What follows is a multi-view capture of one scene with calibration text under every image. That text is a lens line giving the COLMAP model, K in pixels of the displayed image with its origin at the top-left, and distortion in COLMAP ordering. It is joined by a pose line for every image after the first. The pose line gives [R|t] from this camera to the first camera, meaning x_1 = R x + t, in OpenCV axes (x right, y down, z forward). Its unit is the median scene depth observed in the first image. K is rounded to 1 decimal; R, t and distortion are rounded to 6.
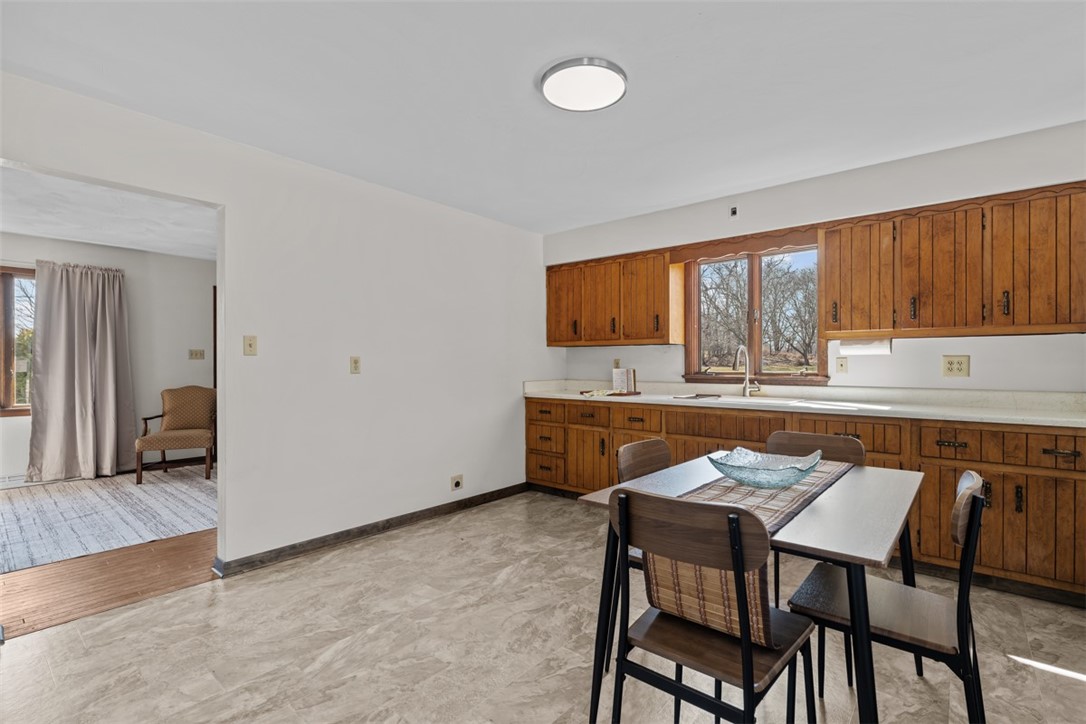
lens RADIAL K [[497.7, 0, 549.3], [0, 497.7, 362.3], [0, 0, 1]] dist [-0.001810, -0.000041]
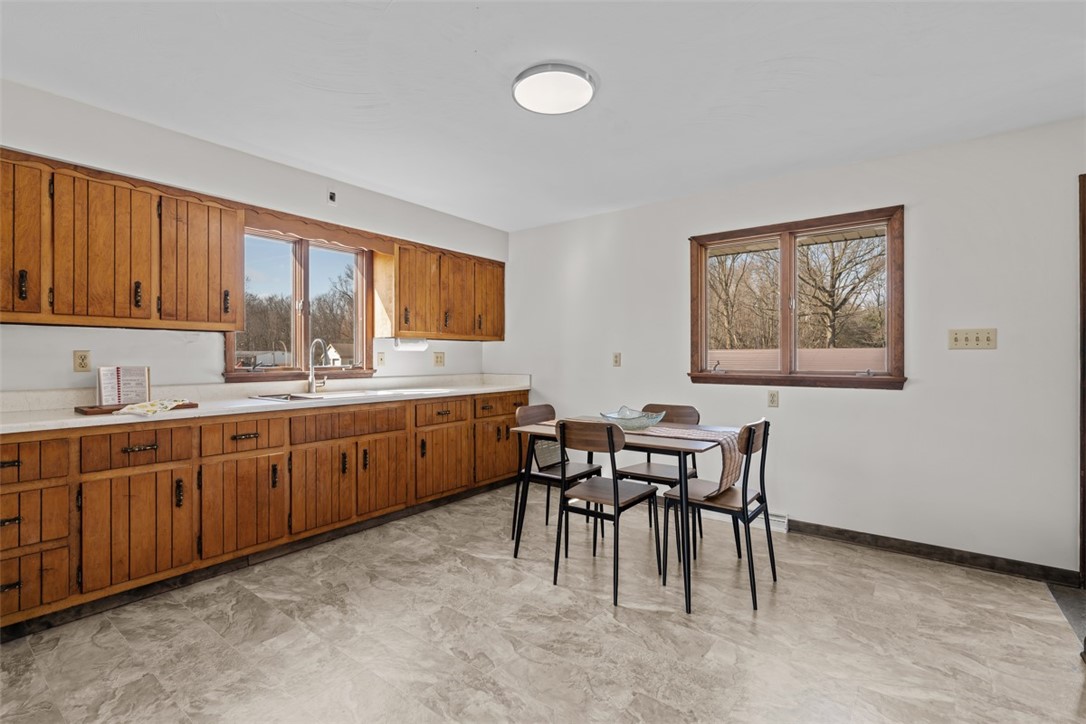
lens RADIAL K [[482.2, 0, 547.4], [0, 482.2, 357.9], [0, 0, 1]] dist [-0.004461, 0.000142]
pose [[-0.033749, -0.001977, 0.999428, -0.555470], [-0.003993, 0.999990, 0.001843, -0.000751], [-0.999422, -0.003929, -0.033757, 0.621719]]
